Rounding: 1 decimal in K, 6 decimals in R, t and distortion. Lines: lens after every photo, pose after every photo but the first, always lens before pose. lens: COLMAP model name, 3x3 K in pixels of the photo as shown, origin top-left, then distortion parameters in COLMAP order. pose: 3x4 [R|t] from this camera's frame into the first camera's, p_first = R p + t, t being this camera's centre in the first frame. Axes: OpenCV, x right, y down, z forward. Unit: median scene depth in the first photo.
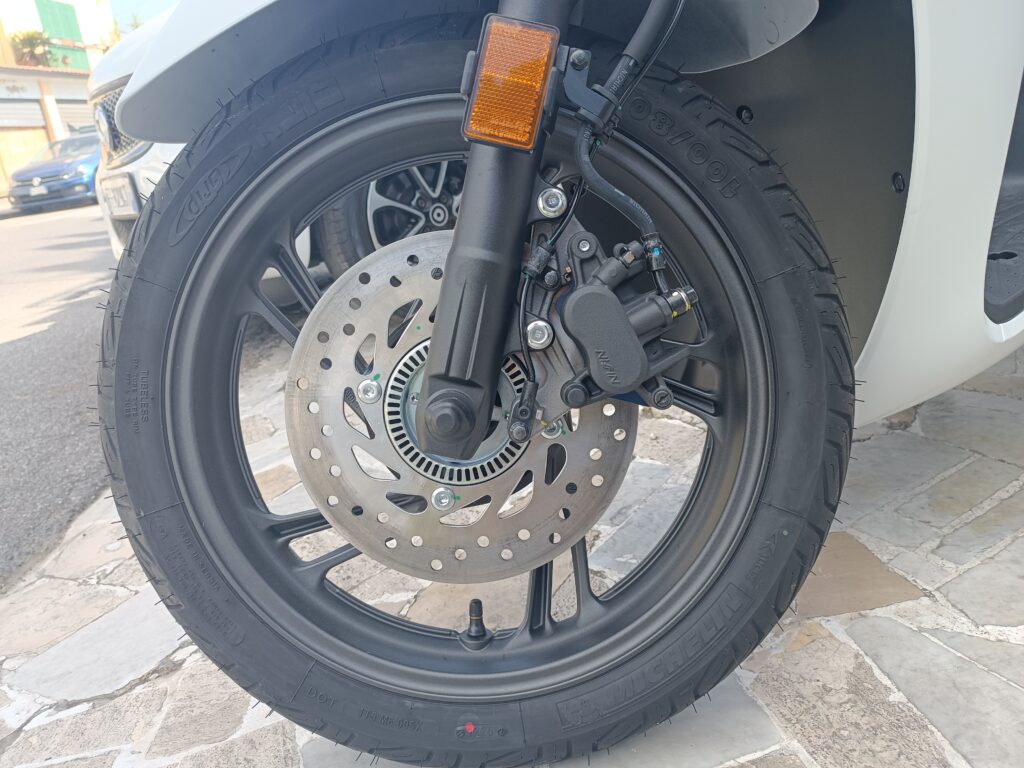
lens RADIAL K [[740.5, 0, 509.7], [0, 740.5, 385.9], [0, 0, 1]] dist [0.010734, -0.010568]
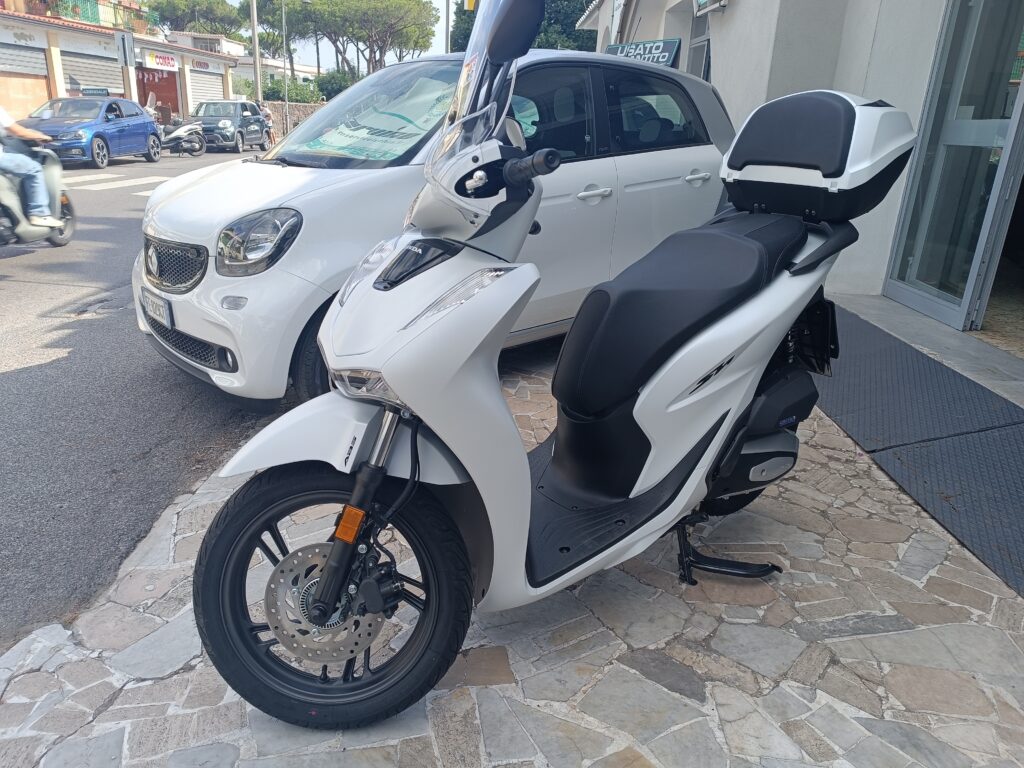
lens RADIAL K [[740.5, 0, 514.5], [0, 740.5, 382.9], [0, 0, 1]] dist [0.010734, -0.010568]
pose [[0.986732, 0.150992, 0.059684, 0.258567], [-0.151194, 0.988503, -0.001148, -0.671987], [-0.059171, -0.007891, 0.998217, -1.394717]]
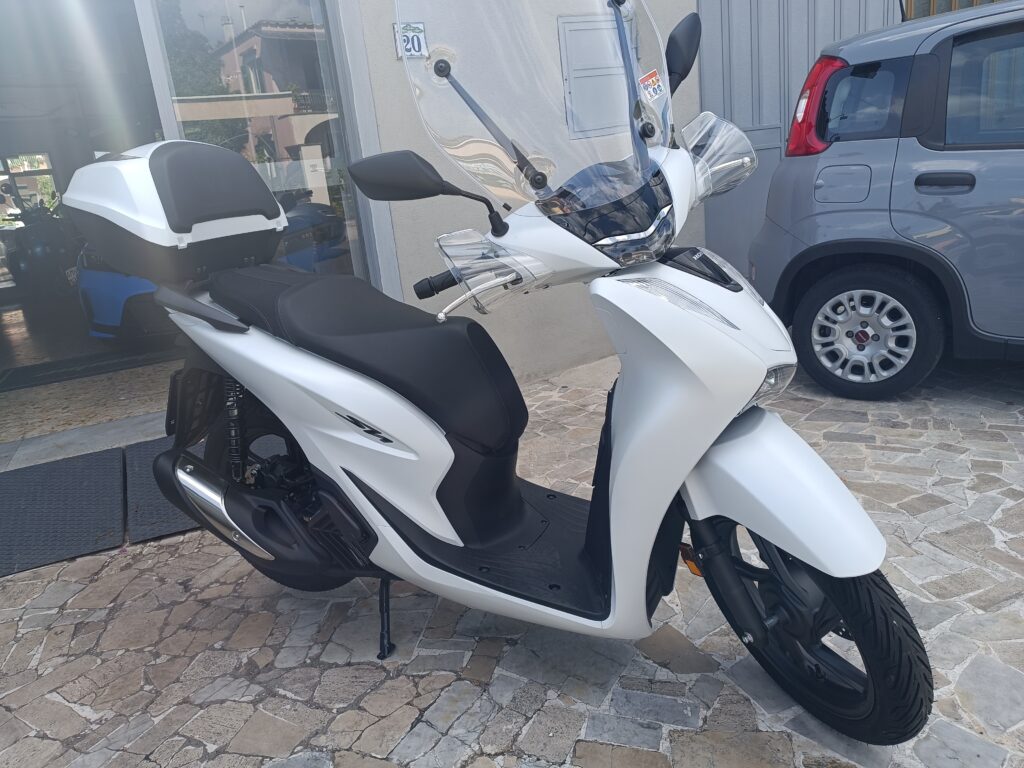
lens RADIAL K [[740.5, 0, 512.1], [0, 740.5, 385.3], [0, 0, 1]] dist [0.010734, -0.010568]
pose [[-0.376319, -0.105702, 0.920441, -1.630059], [0.448168, 0.848736, 0.280700, -1.468141], [-0.810882, 0.518145, -0.272023, 1.733173]]
